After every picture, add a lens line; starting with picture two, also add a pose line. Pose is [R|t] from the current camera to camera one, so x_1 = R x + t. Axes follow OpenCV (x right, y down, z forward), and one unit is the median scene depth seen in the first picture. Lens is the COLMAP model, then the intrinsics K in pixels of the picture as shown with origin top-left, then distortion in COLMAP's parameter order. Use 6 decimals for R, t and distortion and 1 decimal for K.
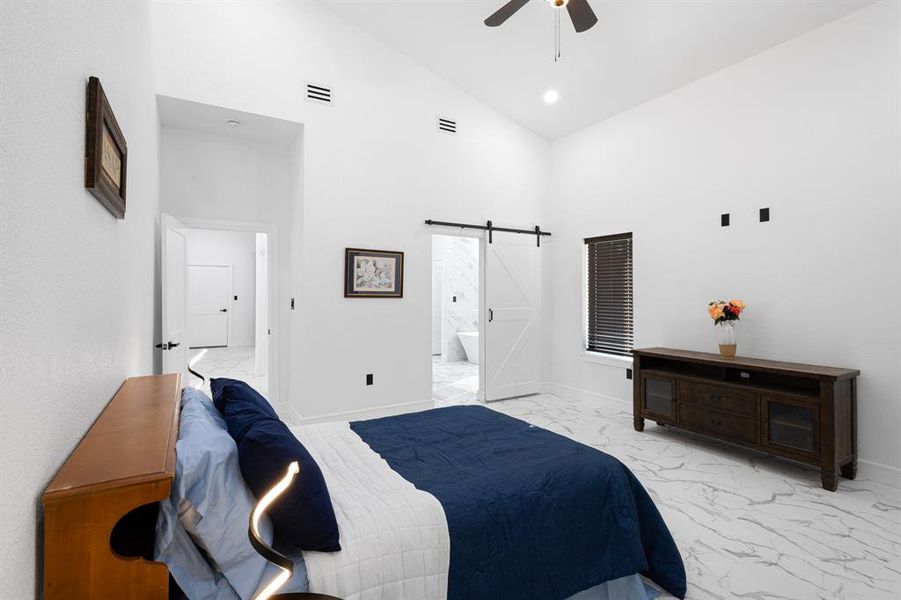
lens RADIAL K [[418.2, 0, 446.7], [0, 418.2, 296.5], [0, 0, 1]] dist [0.006716, -0.000557]
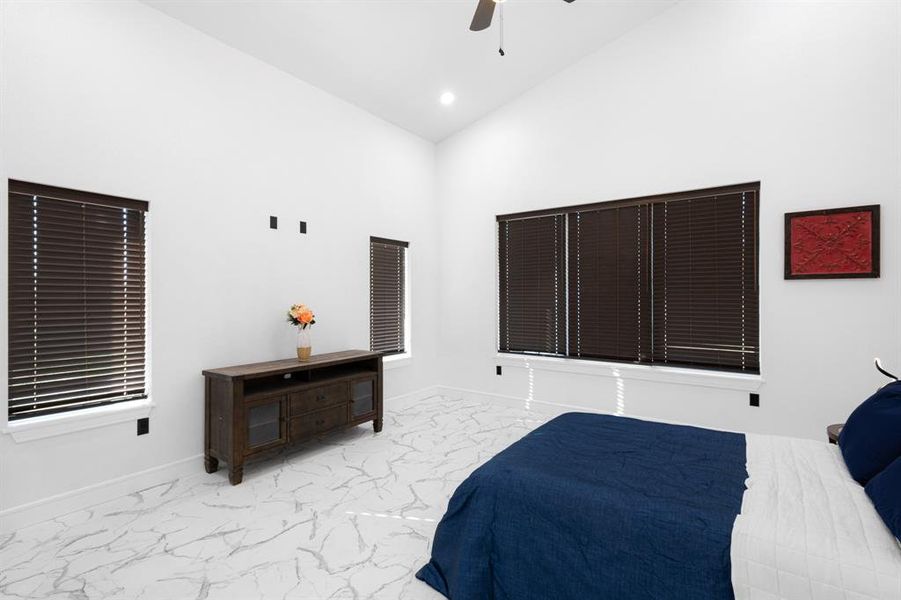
lens RADIAL K [[418.2, 0, 446.7], [0, 418.2, 296.5], [0, 0, 1]] dist [0.006716, -0.000557]
pose [[-0.397176, -0.000680, 0.917742, -0.465340], [0.003517, 0.999991, 0.002263, -0.012664], [-0.917736, 0.004127, -0.397170, 1.201887]]
